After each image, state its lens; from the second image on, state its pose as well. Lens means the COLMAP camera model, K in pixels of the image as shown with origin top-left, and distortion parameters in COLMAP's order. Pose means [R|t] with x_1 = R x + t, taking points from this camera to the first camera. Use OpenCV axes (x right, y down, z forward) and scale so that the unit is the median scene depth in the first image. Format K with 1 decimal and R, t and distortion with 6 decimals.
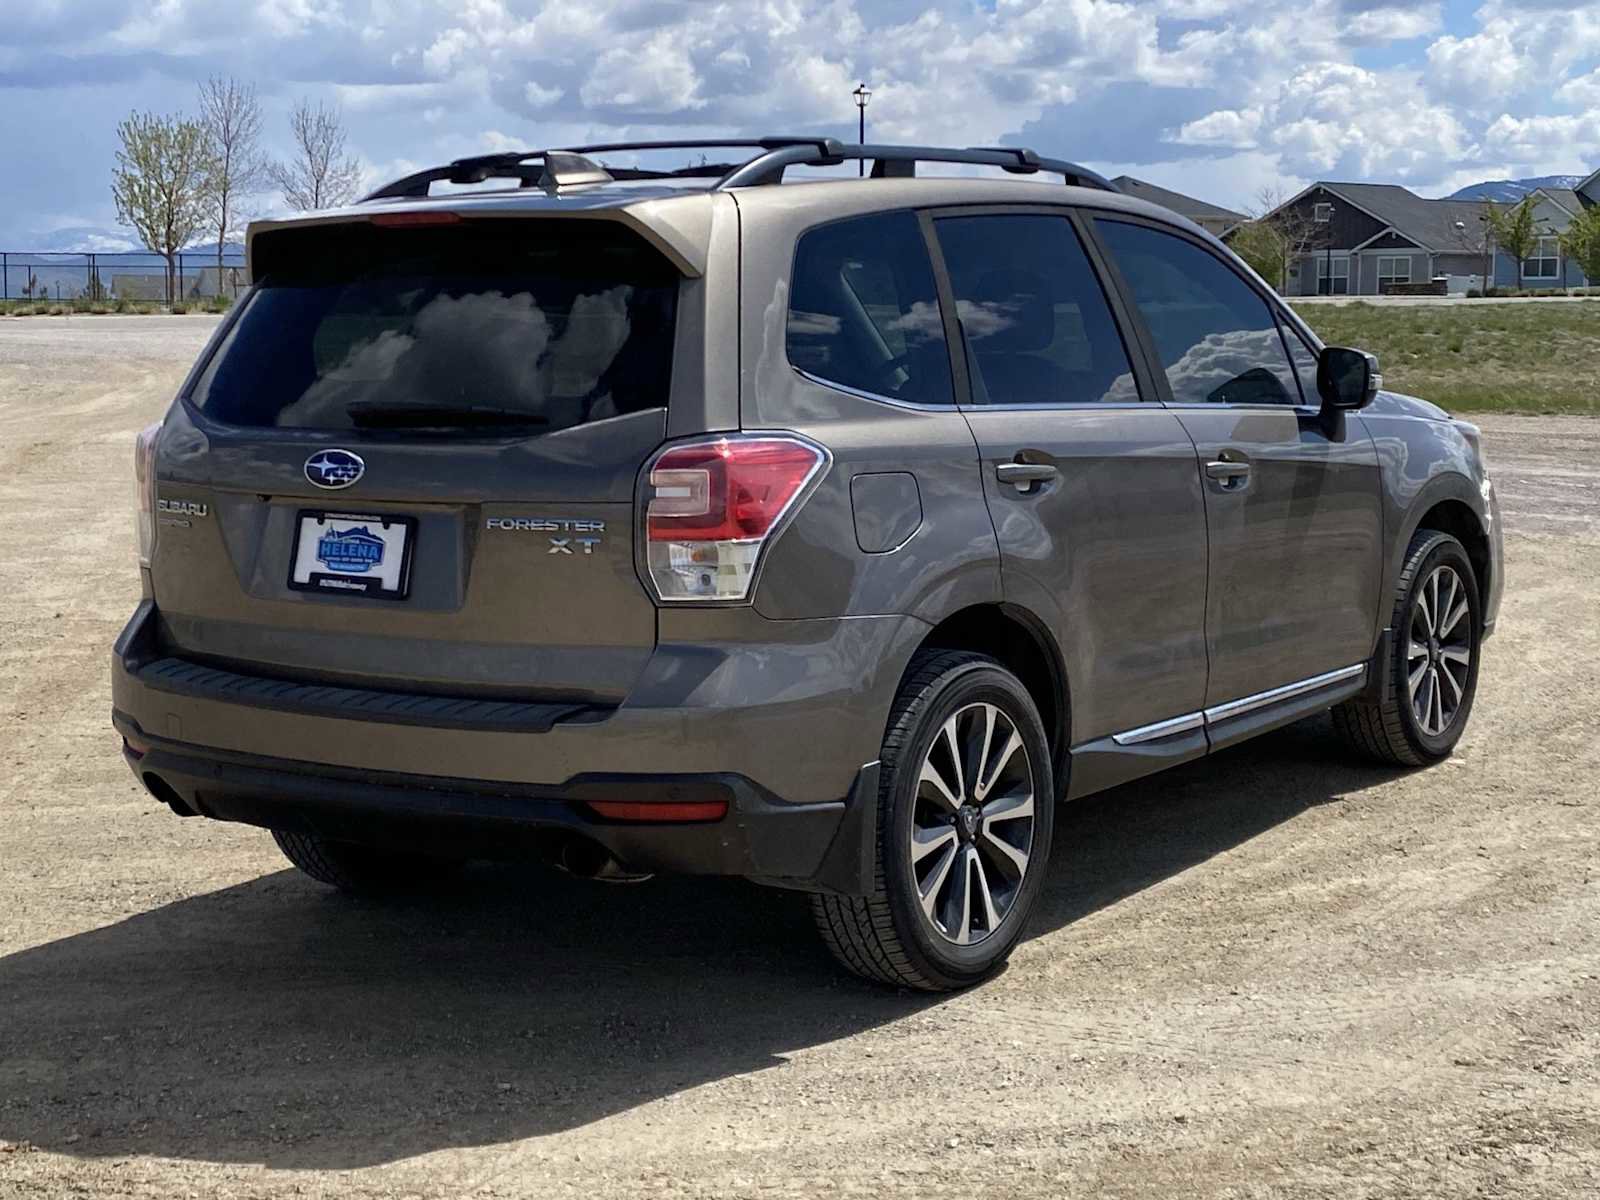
lens RADIAL K [[2481.5, 0, 798.3], [0, 2481.5, 560.3], [0, 0, 1]] dist [0.174015, -0.766627]
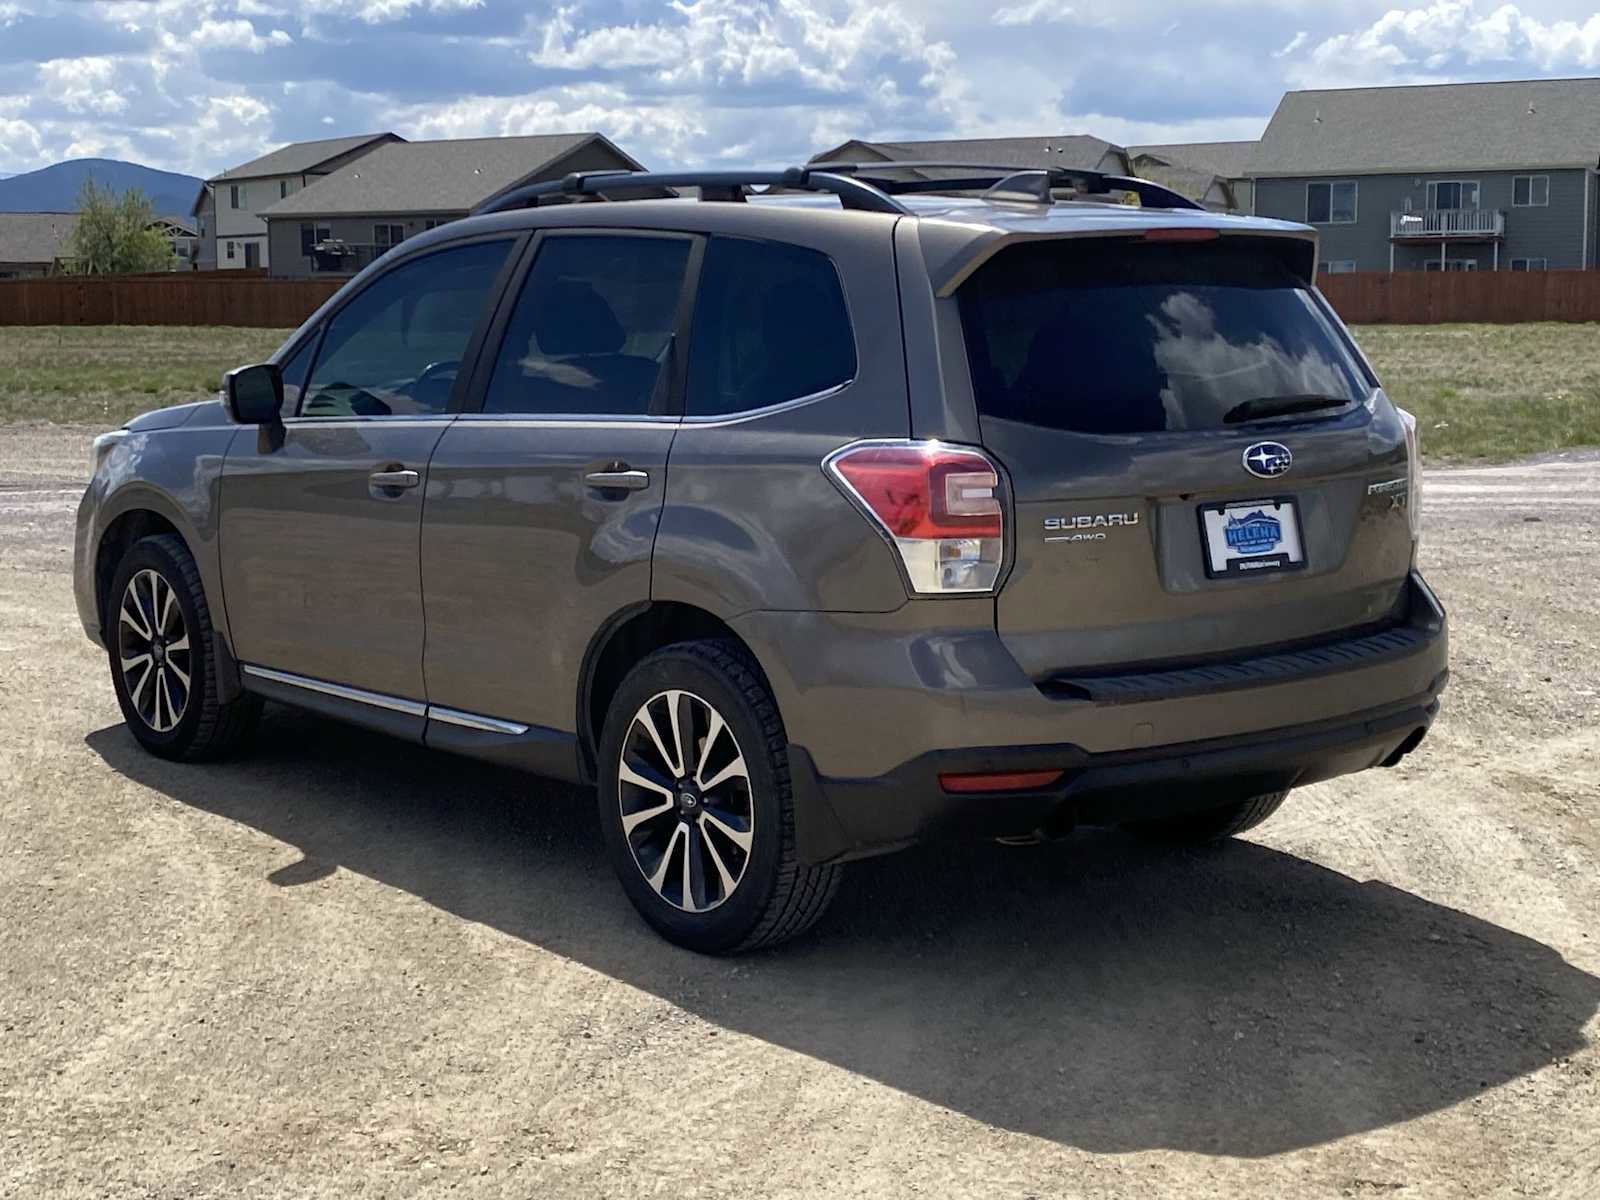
lens RADIAL K [[2491.0, 0, 792.8], [0, 2491.0, 502.7], [0, 0, 1]] dist [0.037923, -0.055409]
pose [[0.267717, -0.085828, 0.959667, -1.283010], [0.109467, 0.992285, 0.058208, -0.103380], [-0.957259, 0.089469, 0.275047, 0.879394]]
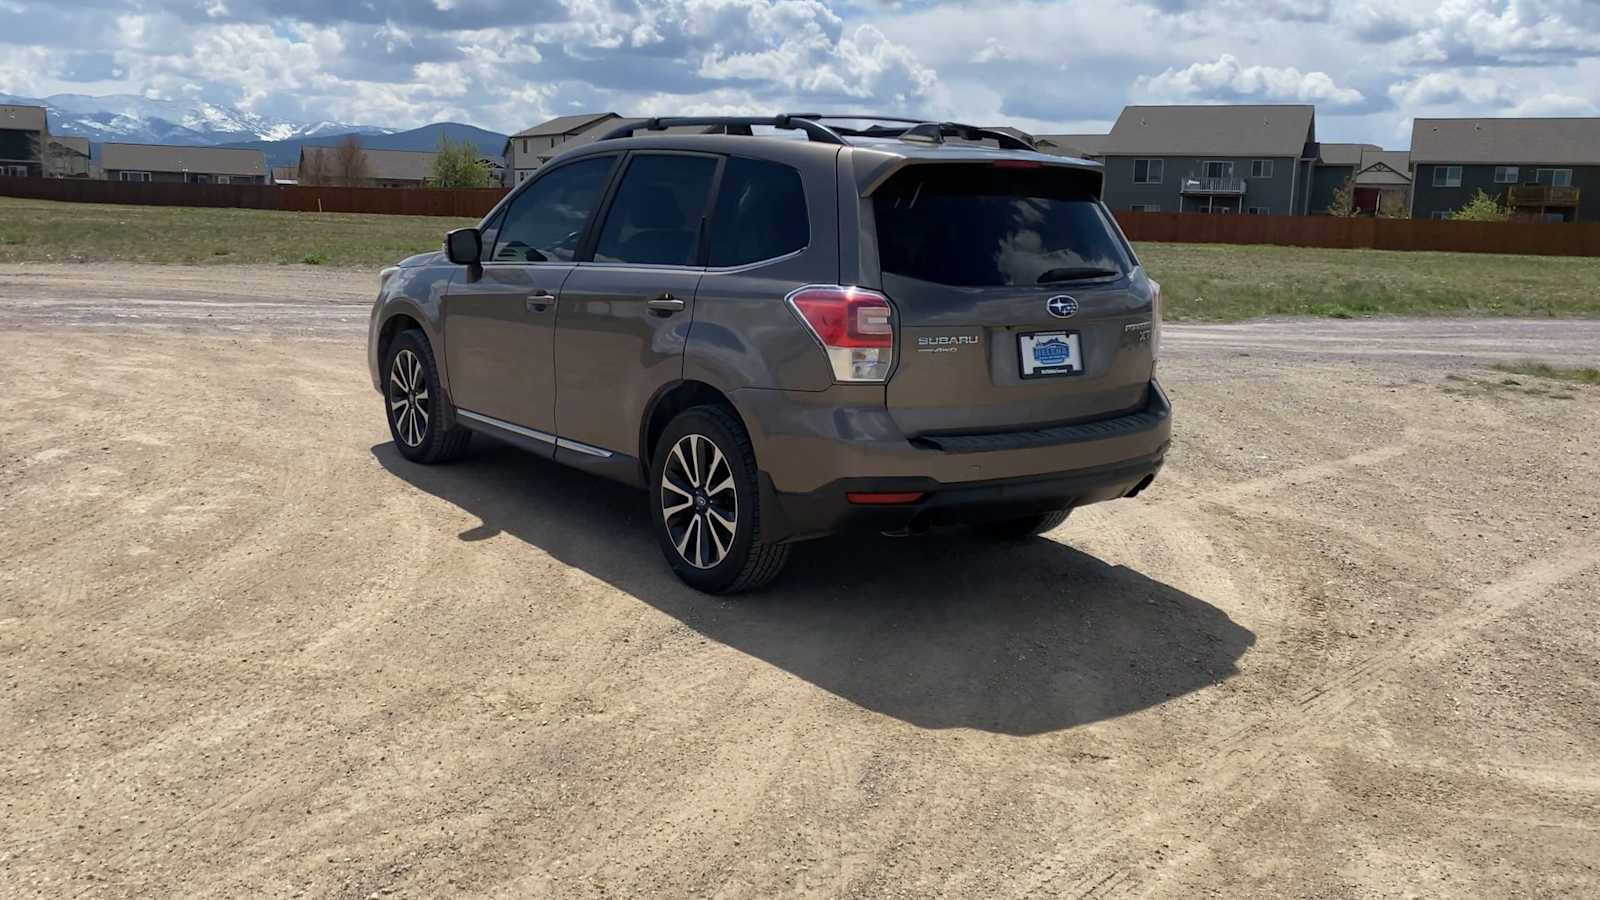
lens RADIAL K [[1387.4, 0, 800.0], [0, 1387.4, 450.0], [0, 0, 1]] dist [0.037611, -0.004896]
pose [[0.296080, -0.155551, 0.942412, -1.173497], [0.072883, 0.987453, 0.140088, -0.086729], [-0.952378, 0.027209, 0.303702, 0.860289]]
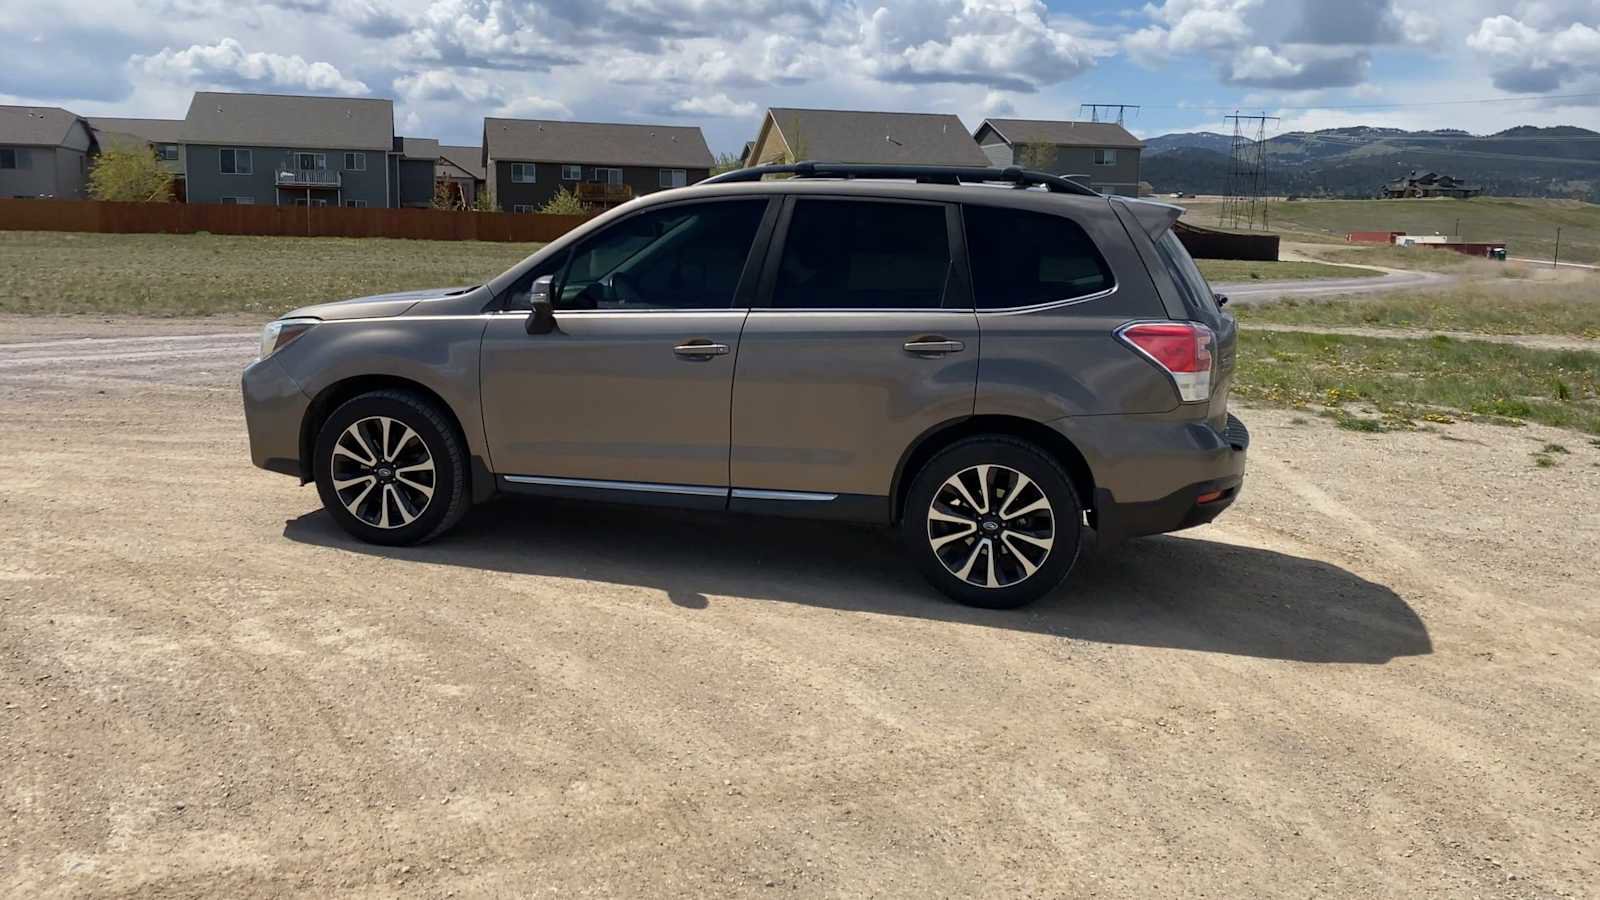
lens RADIAL K [[1401.6, 0, 801.6], [0, 1401.6, 425.5], [0, 0, 1]] dist [0.029997, -0.011576]
pose [[-0.356717, -0.141751, 0.923396, -1.196836], [0.080068, 0.980146, 0.181394, -0.204817], [-0.930775, 0.138641, -0.338285, 1.763517]]
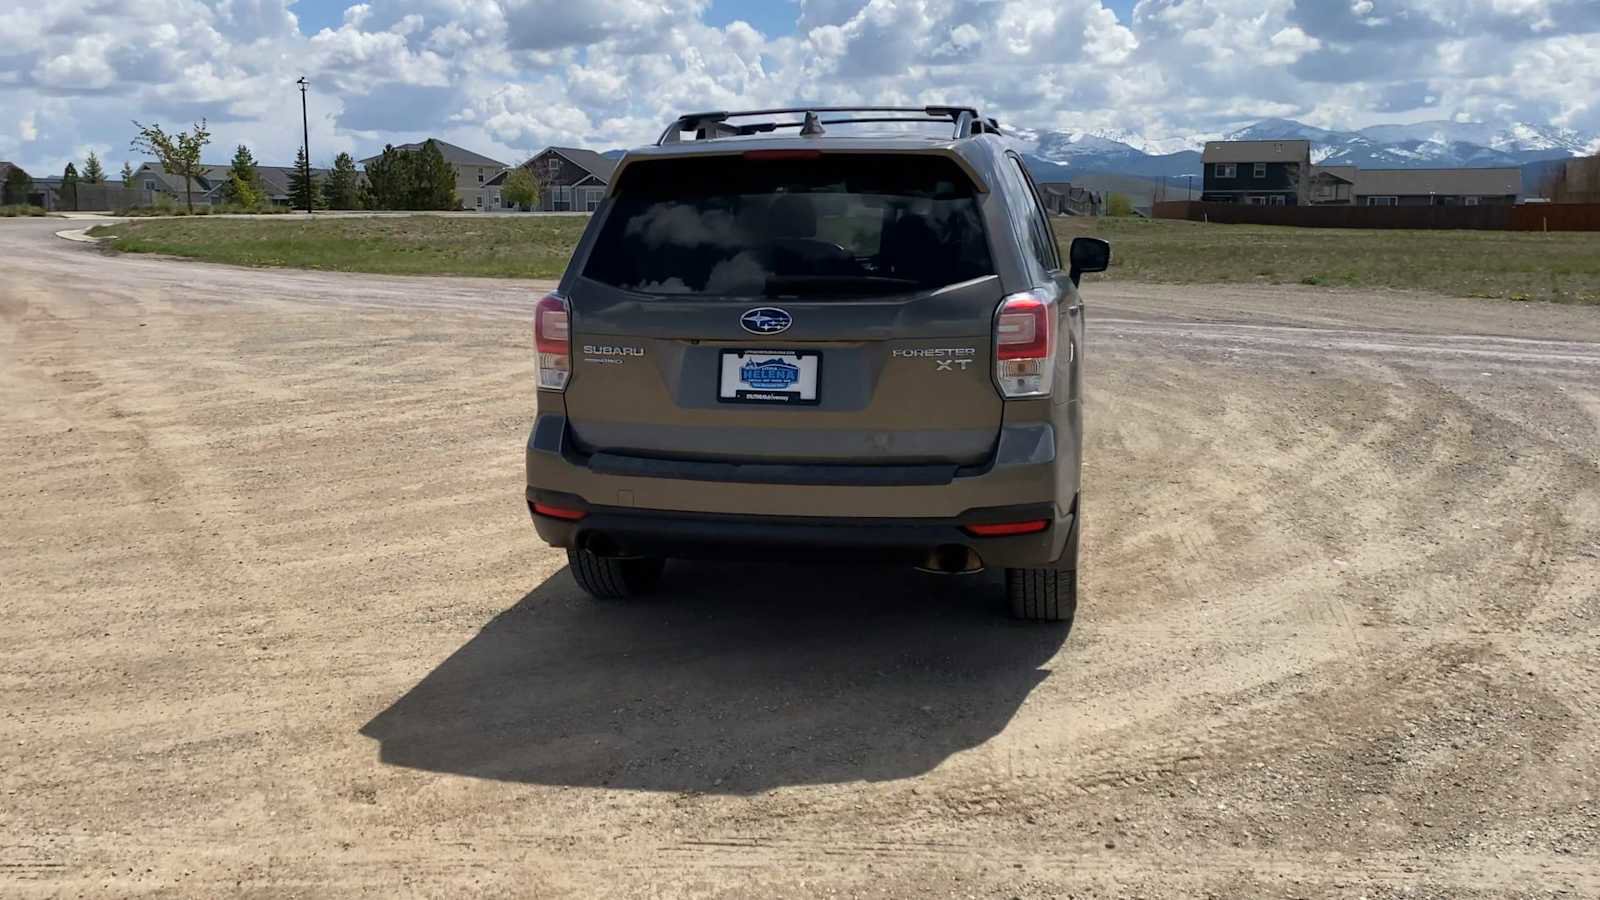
lens RADIAL K [[1401.6, 0, 801.6], [0, 1401.6, 425.5], [0, 0, 1]] dist [0.029997, -0.011576]
pose [[0.920013, -0.057401, 0.387661, -0.488073], [0.039468, 0.997757, 0.054071, -0.018155], [-0.389895, -0.034446, 0.920215, 0.204650]]
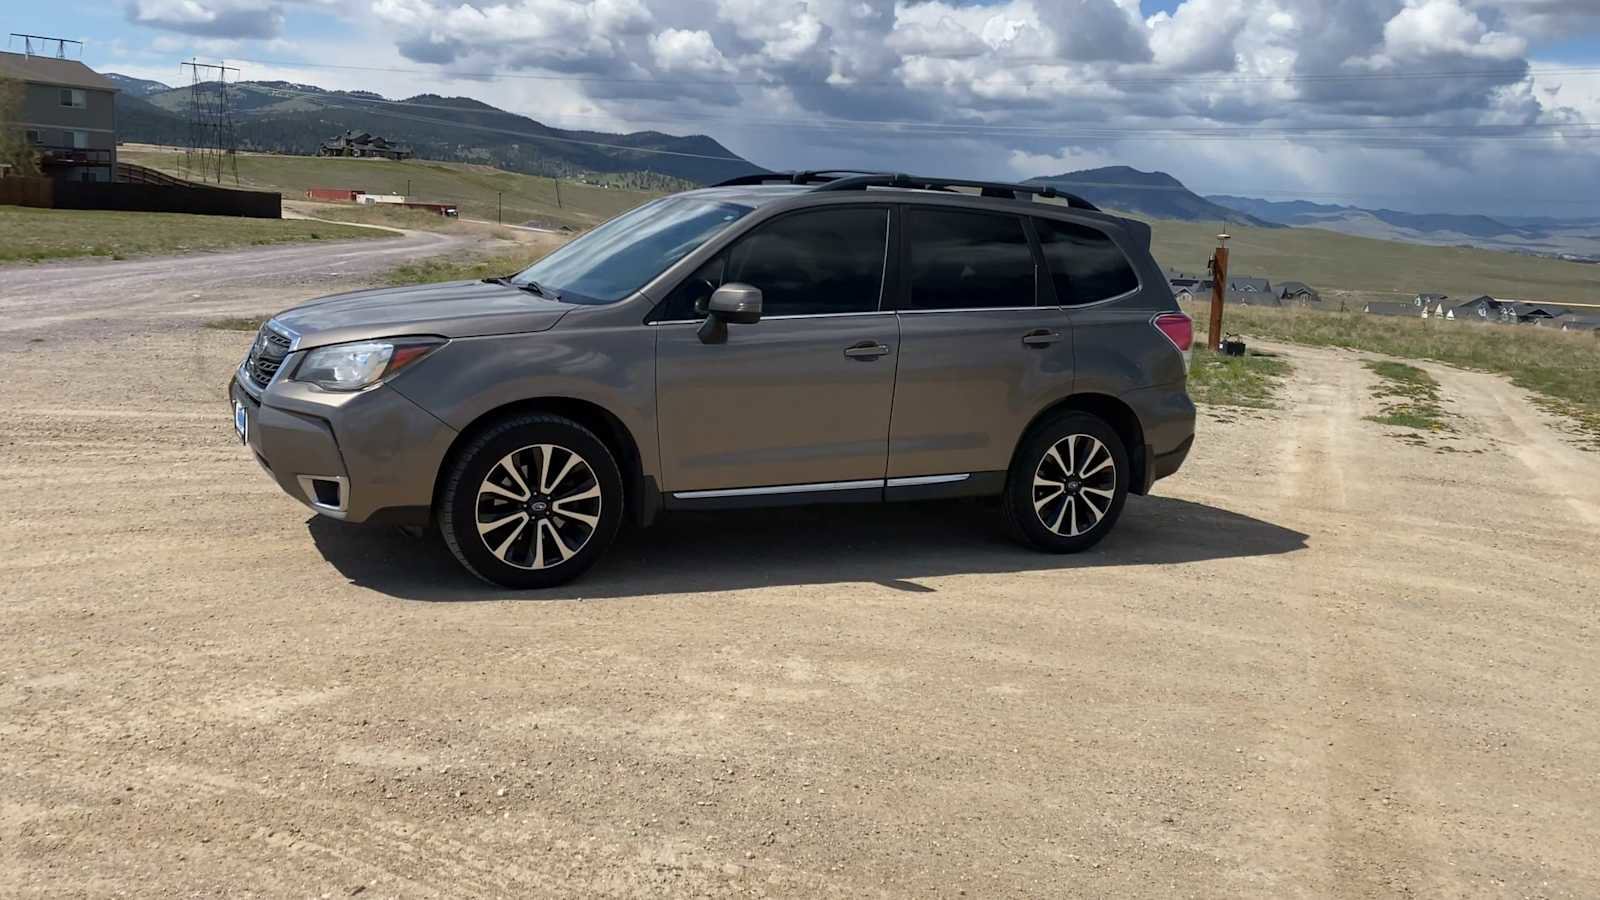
lens RADIAL K [[1401.6, 0, 801.6], [0, 1401.6, 425.5], [0, 0, 1]] dist [0.029997, -0.011576]
pose [[-0.892425, -0.110720, 0.437401, -0.574800], [-0.000876, 0.969847, 0.243712, -0.299408], [-0.451196, 0.217111, -0.865613, 2.547661]]
